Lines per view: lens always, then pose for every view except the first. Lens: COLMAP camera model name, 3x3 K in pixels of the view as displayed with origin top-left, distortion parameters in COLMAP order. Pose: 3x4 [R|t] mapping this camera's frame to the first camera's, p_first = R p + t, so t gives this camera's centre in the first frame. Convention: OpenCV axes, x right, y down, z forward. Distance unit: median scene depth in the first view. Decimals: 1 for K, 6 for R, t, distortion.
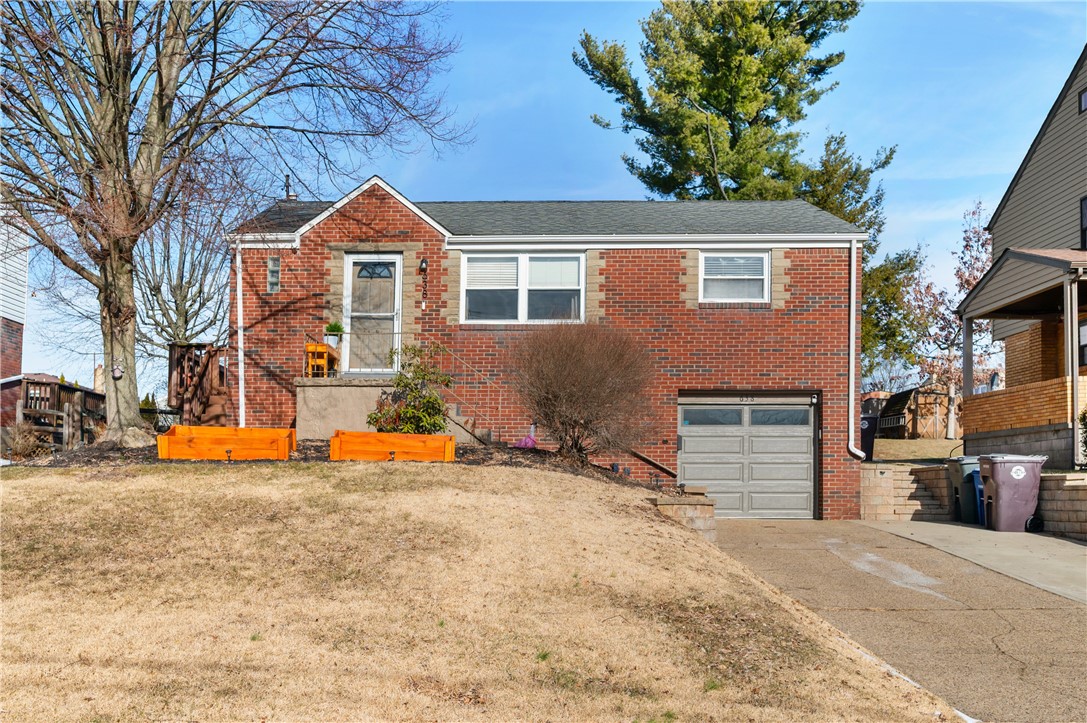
lens RADIAL K [[1228.7, 0, 543.5], [0, 1228.7, 361.5], [0, 0, 1]] dist [-0.014153, -0.051293]
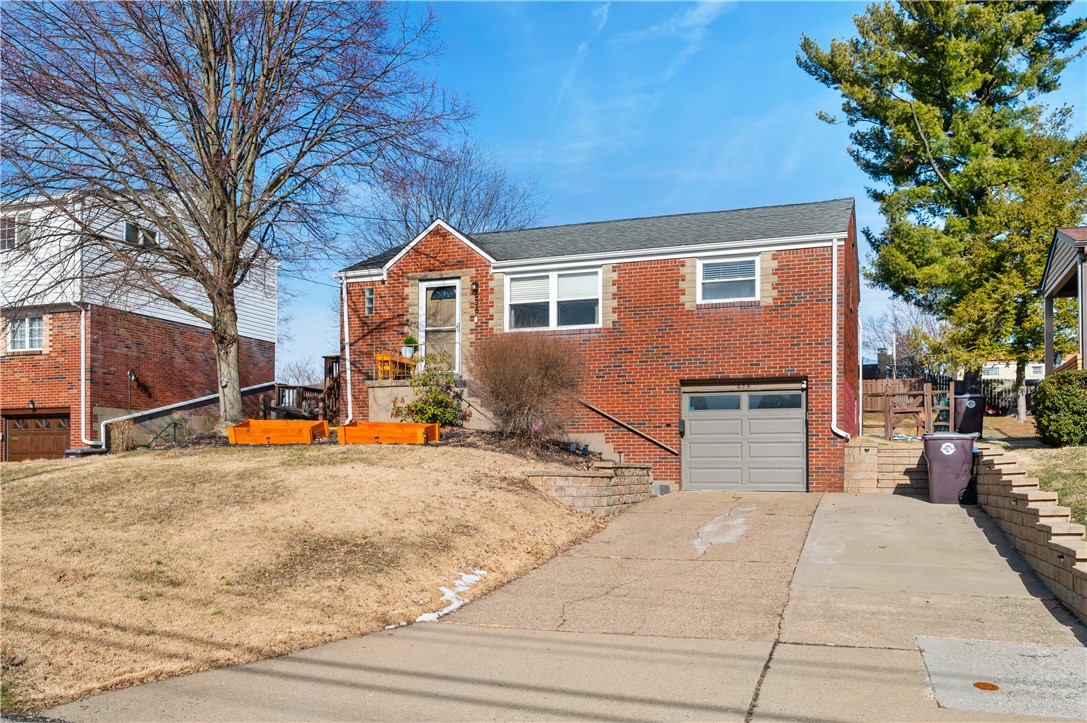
lens RADIAL K [[1228.7, 0, 543.5], [0, 1228.7, 361.5], [0, 0, 1]] dist [-0.014153, -0.051293]
pose [[0.915391, -0.036560, -0.400902, 0.458261], [0.041809, 0.999116, 0.004349, -0.005041], [0.400389, -0.020742, 0.916111, -0.116520]]
